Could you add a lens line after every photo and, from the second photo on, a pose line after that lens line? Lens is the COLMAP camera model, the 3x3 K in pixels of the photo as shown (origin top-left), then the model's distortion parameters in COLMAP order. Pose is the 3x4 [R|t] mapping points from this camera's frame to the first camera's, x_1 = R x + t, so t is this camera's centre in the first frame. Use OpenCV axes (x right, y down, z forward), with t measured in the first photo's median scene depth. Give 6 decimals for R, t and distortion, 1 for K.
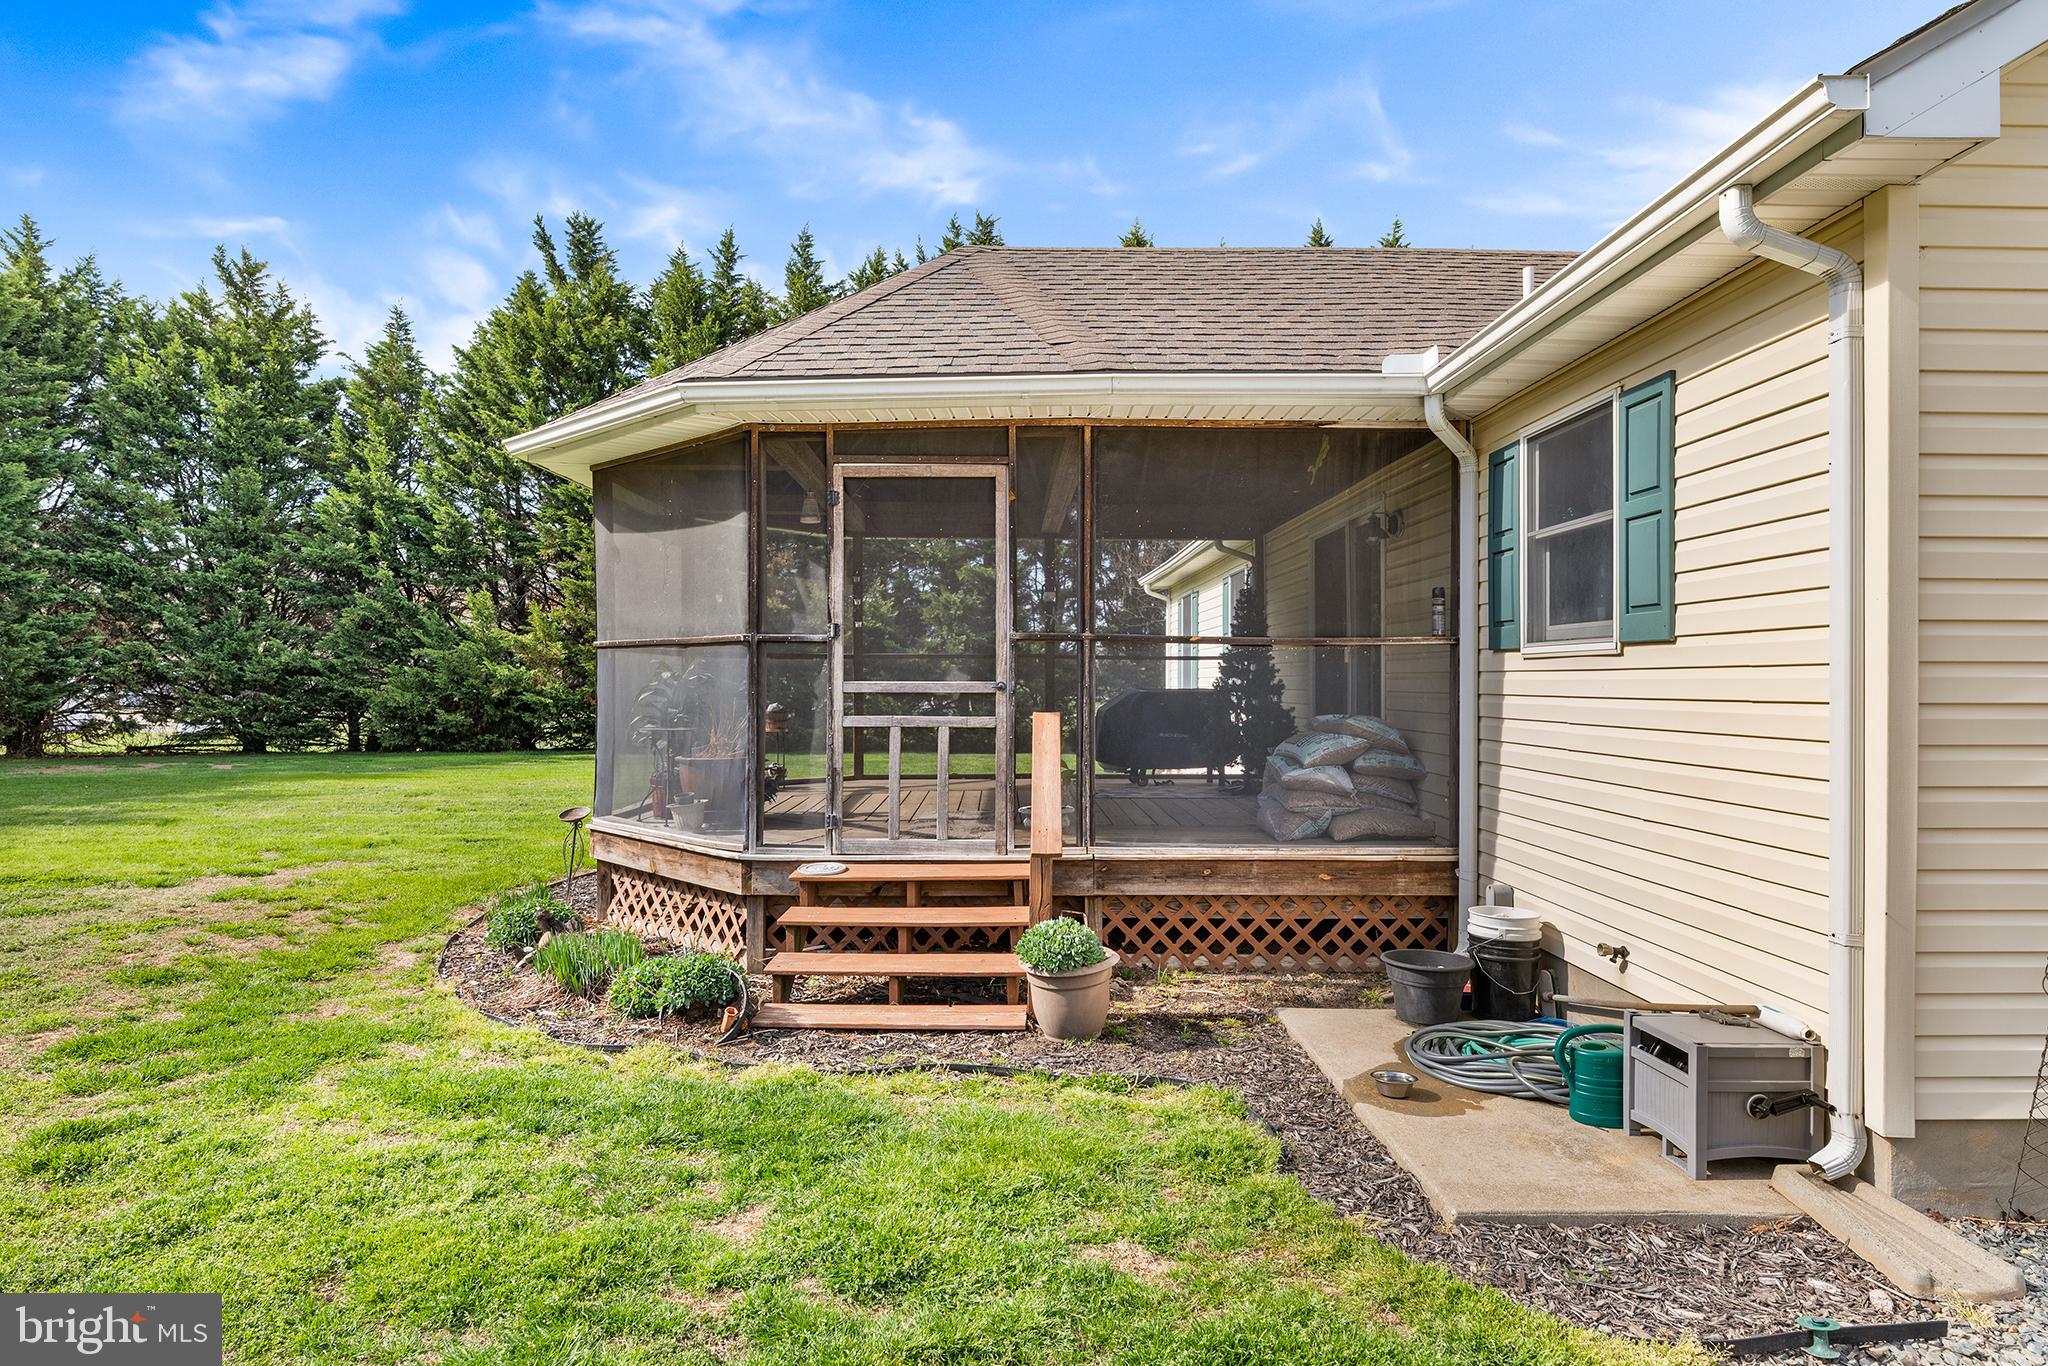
lens RADIAL K [[1053.2, 0, 1024.0], [0, 1053.2, 683.0], [0, 0, 1]] dist [0.001824, 0.000168]
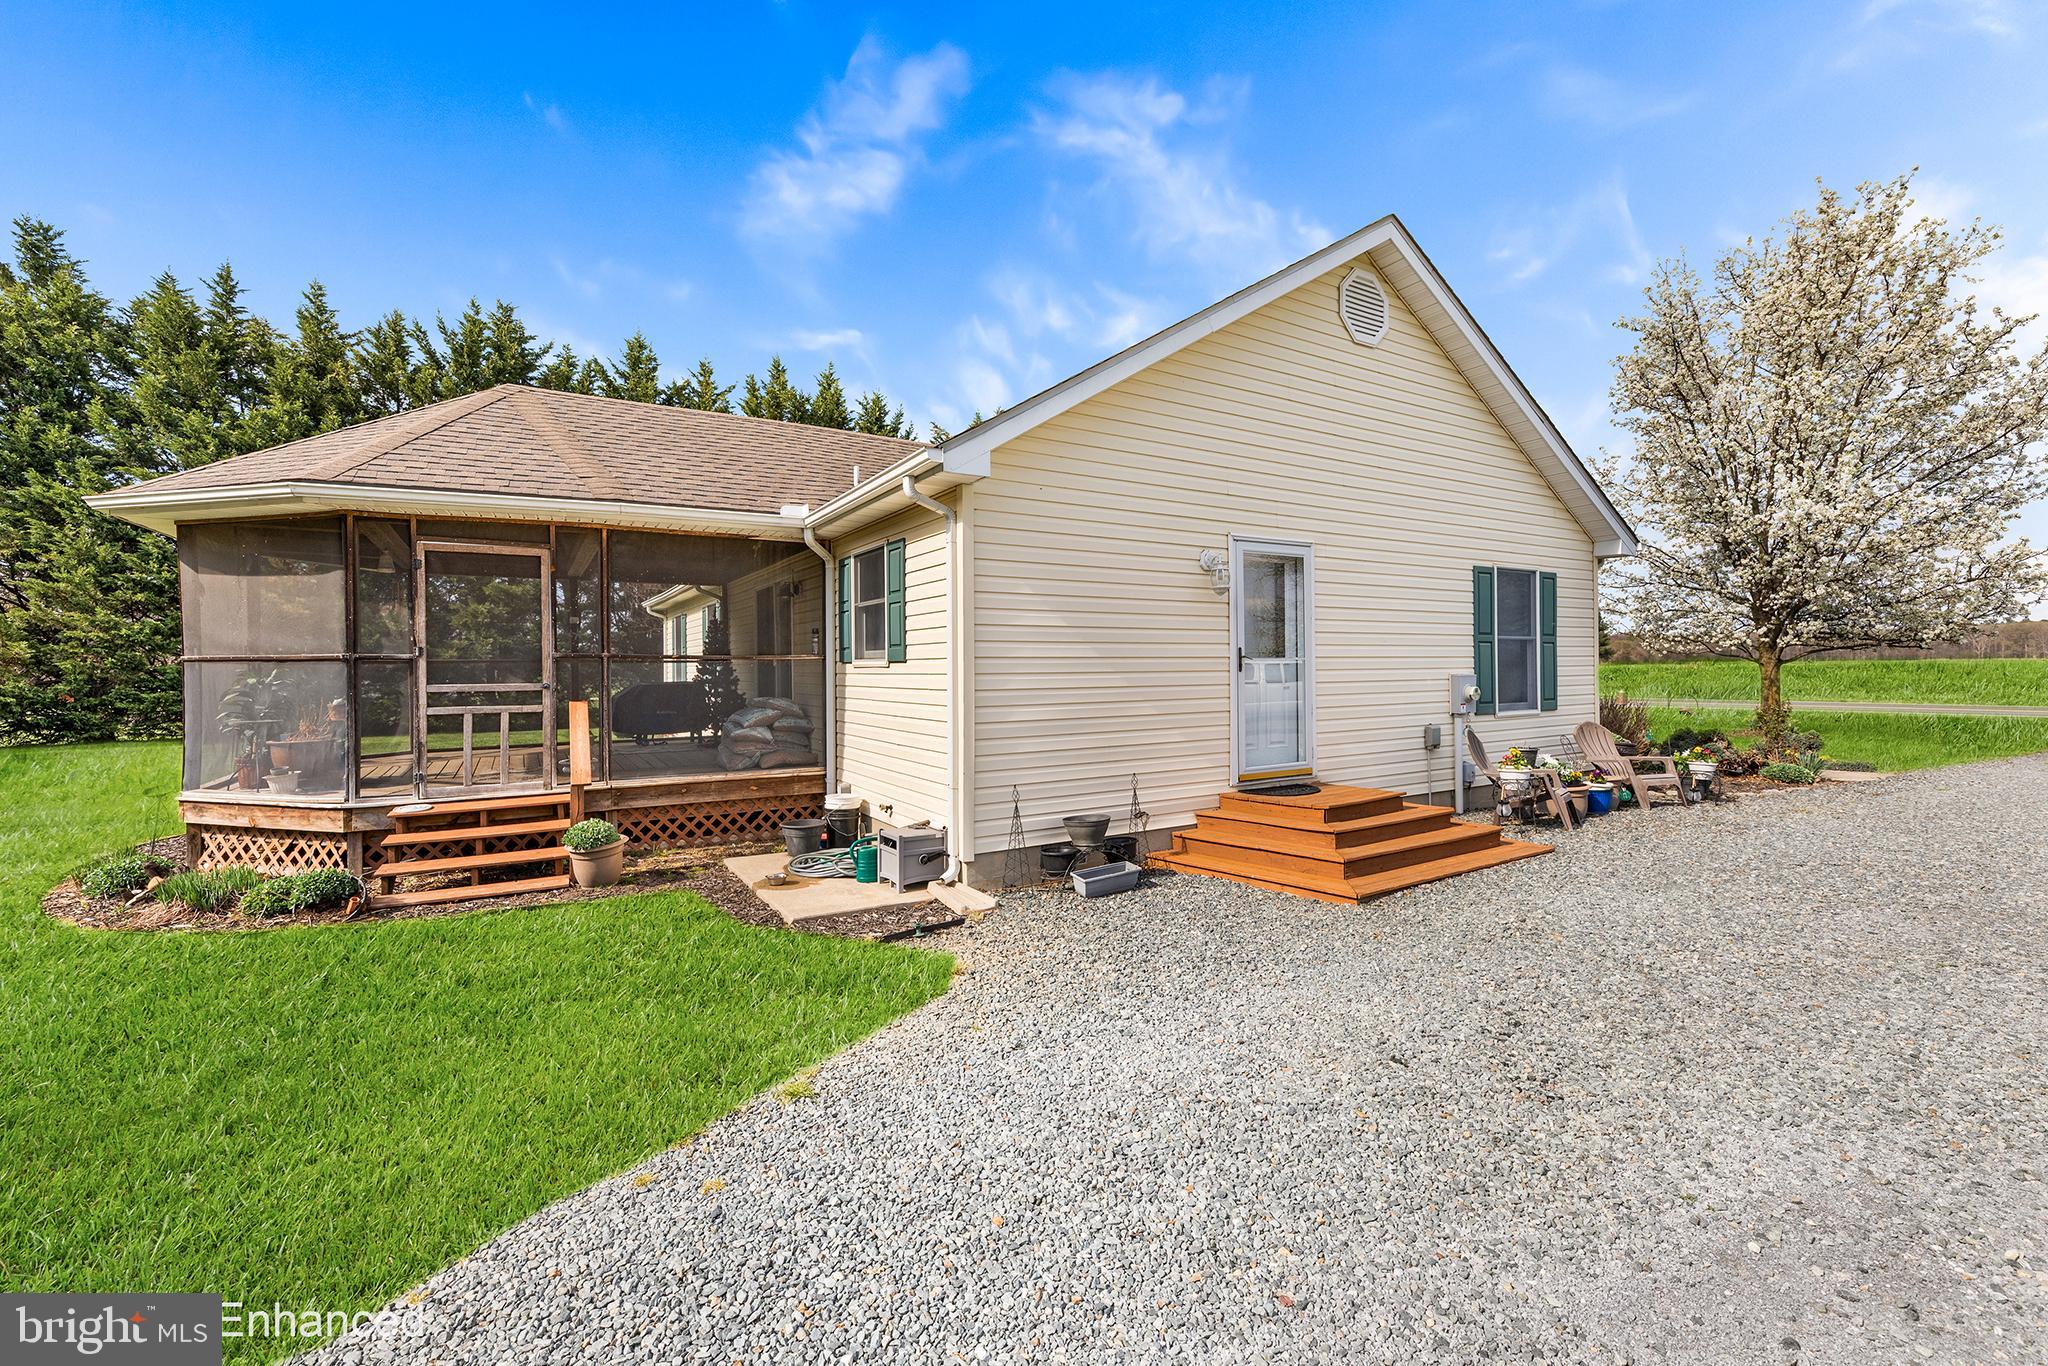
lens RADIAL K [[846.8, 0, 1026.1], [0, 846.8, 670.0], [0, 0, 1]] dist [0.007423, -0.000446]
pose [[0.863570, -0.010441, 0.504120, -0.042274], [0.007503, 0.999941, 0.007857, -0.026250], [-0.504172, -0.003003, 0.863598, -0.493931]]
